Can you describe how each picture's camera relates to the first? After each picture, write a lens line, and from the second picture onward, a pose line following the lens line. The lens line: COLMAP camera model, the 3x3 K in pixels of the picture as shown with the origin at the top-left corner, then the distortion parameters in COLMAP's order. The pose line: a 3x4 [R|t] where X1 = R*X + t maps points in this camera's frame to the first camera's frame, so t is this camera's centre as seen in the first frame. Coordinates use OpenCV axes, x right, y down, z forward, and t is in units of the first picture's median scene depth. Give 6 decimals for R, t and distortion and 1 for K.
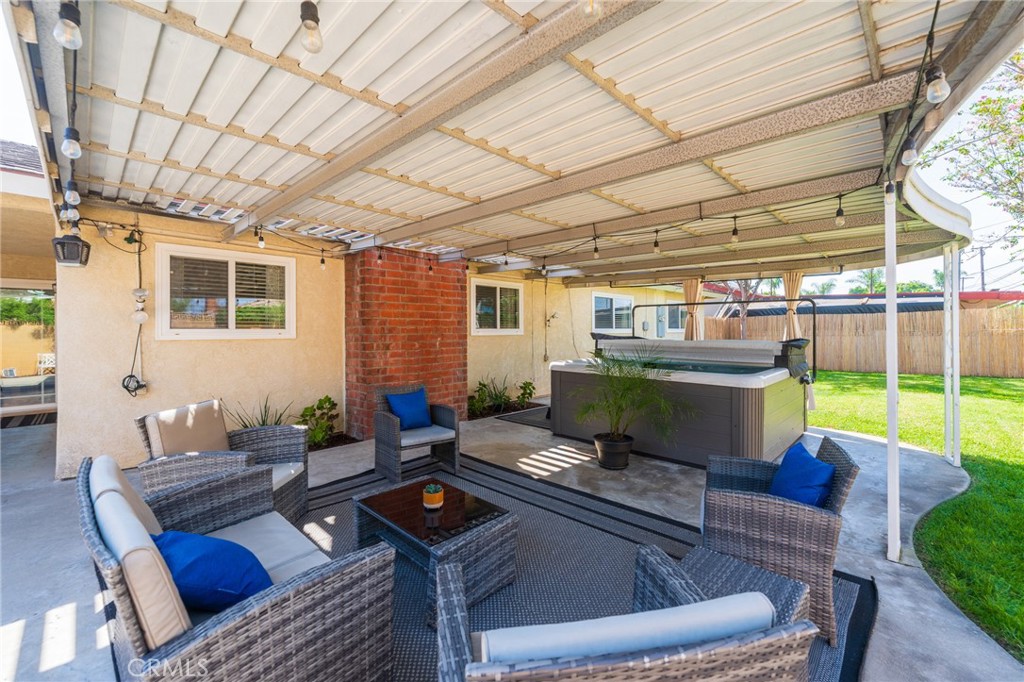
lens RADIAL K [[421.9, 0, 516.5], [0, 421.9, 332.1], [0, 0, 1]] dist [-0.000185, -0.000031]
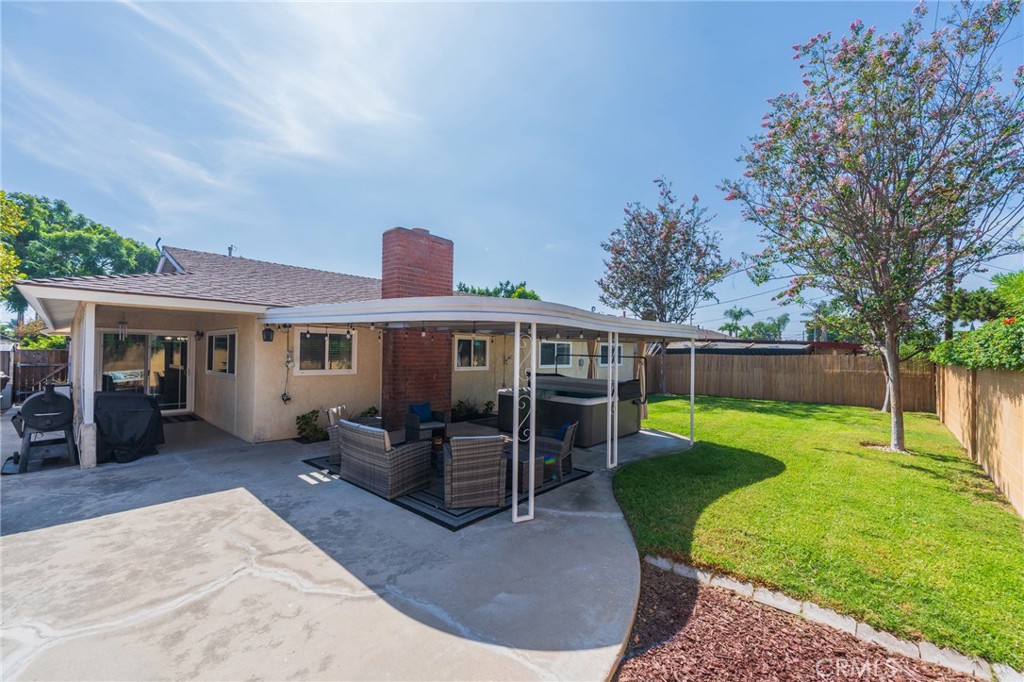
lens RADIAL K [[414.5, 0, 512.0], [0, 414.5, 350.2], [0, 0, 1]] dist [-0.001412, -0.000080]
pose [[0.999401, 0.021269, 0.027293, 0.083813], [-0.021069, 0.999749, -0.007590, -0.080252], [-0.027448, 0.007011, 0.999599, -0.725348]]
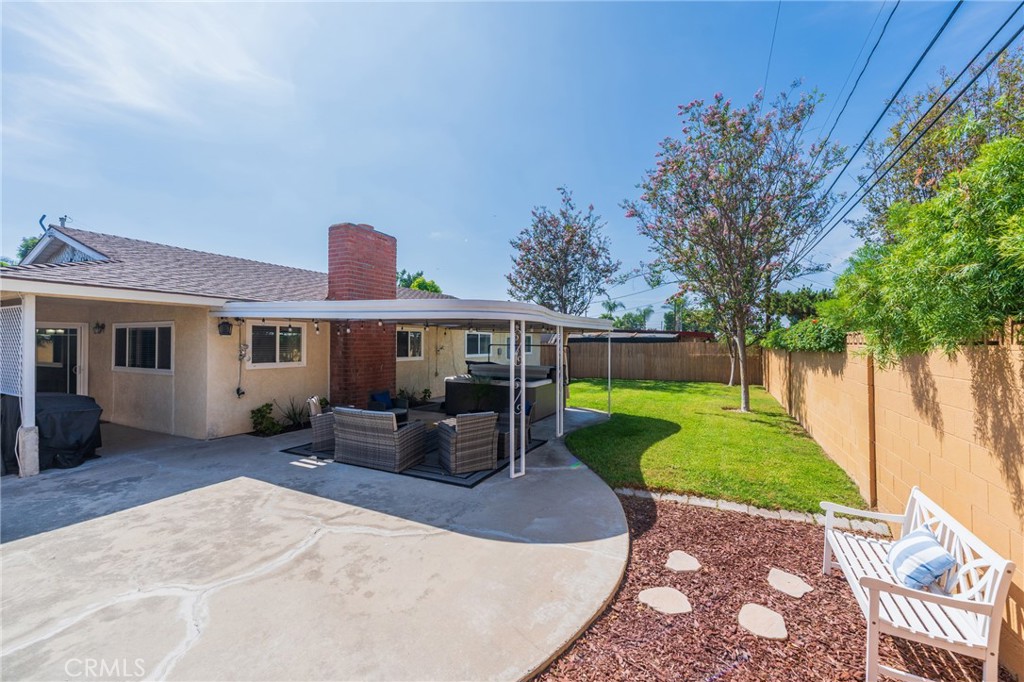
lens RADIAL K [[416.9, 0, 512.0], [0, 416.9, 341.0], [0, 0, 1]] dist [-0.001121, -0.000342]
pose [[0.955611, 0.011513, 0.294405, -0.186564], [-0.009470, 0.999920, -0.008364, -0.080656], [-0.294478, 0.005205, 0.955644, -0.897565]]
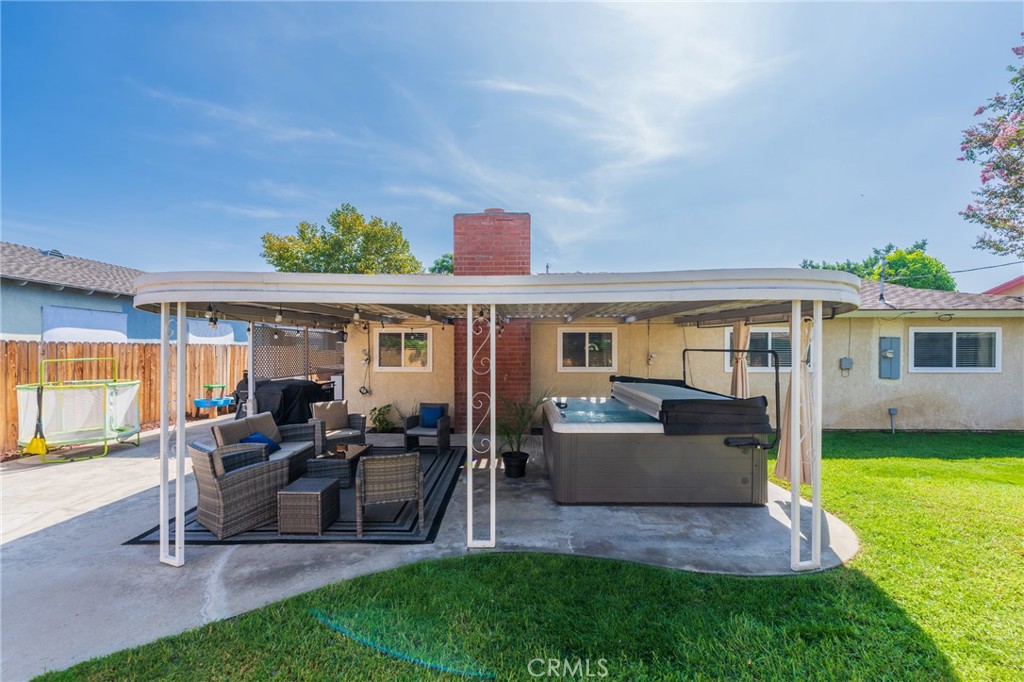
lens RADIAL K [[414.5, 0, 512.0], [0, 414.5, 350.2], [0, 0, 1]] dist [-0.001412, -0.000080]
pose [[0.675813, 0.006165, -0.737048, 0.930260], [-0.006495, 0.999976, 0.002409, -0.077244], [0.737045, 0.003159, 0.675836, 0.042468]]
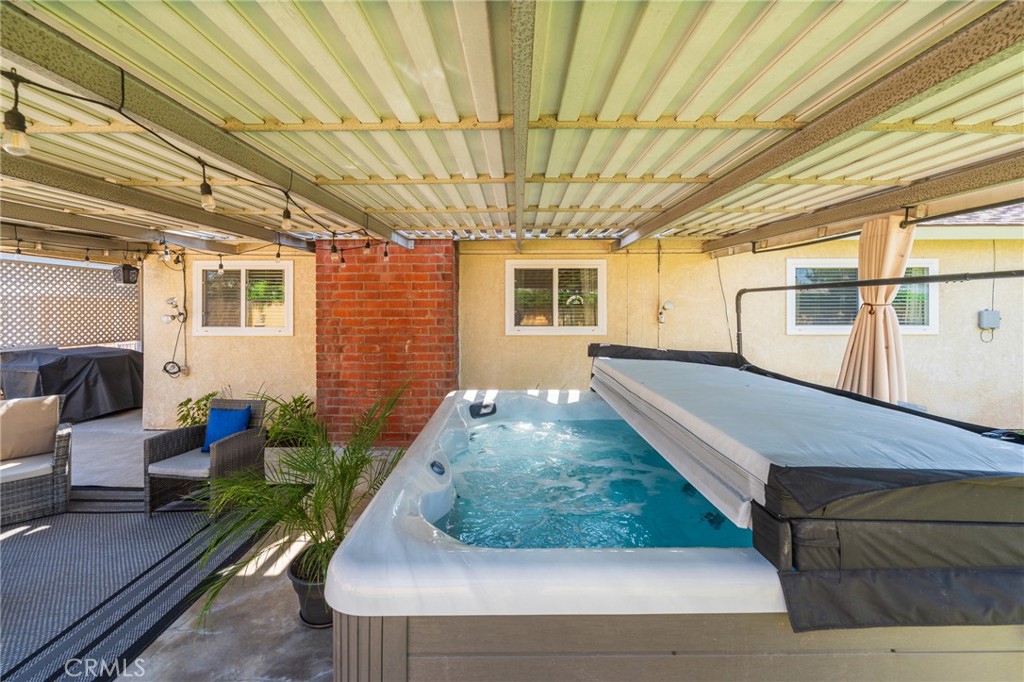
lens RADIAL K [[429.8, 0, 510.3], [0, 429.8, 309.9], [0, 0, 1]] dist [-0.000083, -0.000185]
pose [[0.686666, 0.006187, -0.726947, 0.585515], [-0.003778, 0.999981, 0.004942, -0.052519], [0.726963, -0.000647, 0.686676, 0.593182]]
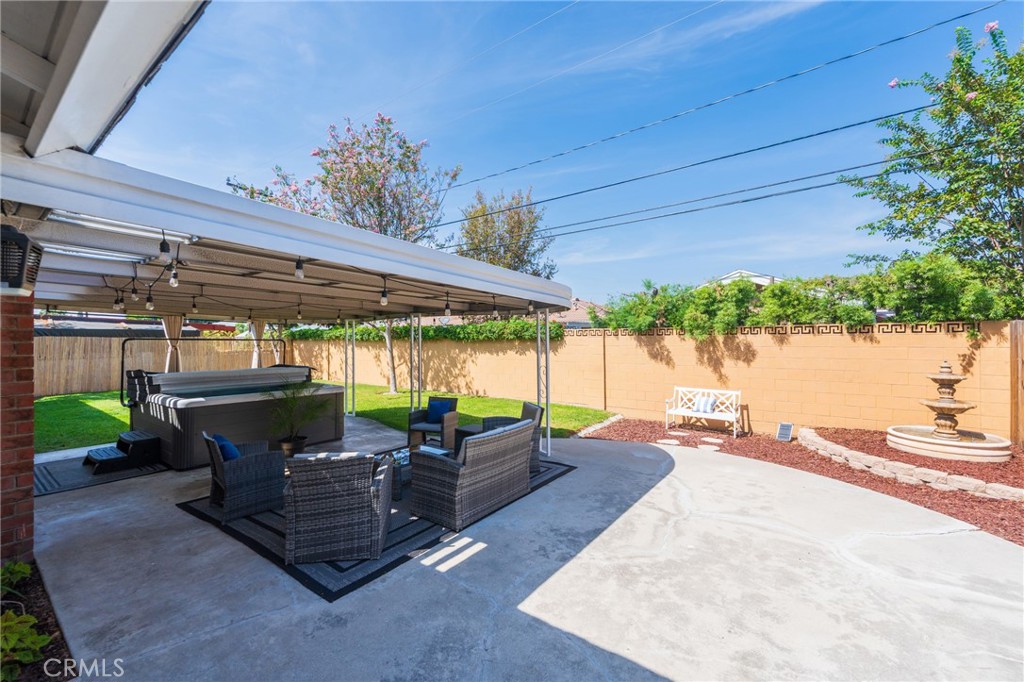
lens RADIAL K [[414.5, 0, 512.0], [0, 414.5, 350.2], [0, 0, 1]] dist [-0.001412, -0.000080]
pose [[-0.131522, -0.019663, 0.991118, -0.974219], [0.005251, 0.999775, 0.020532, -0.064108], [-0.991299, 0.007905, -0.131389, 0.320904]]
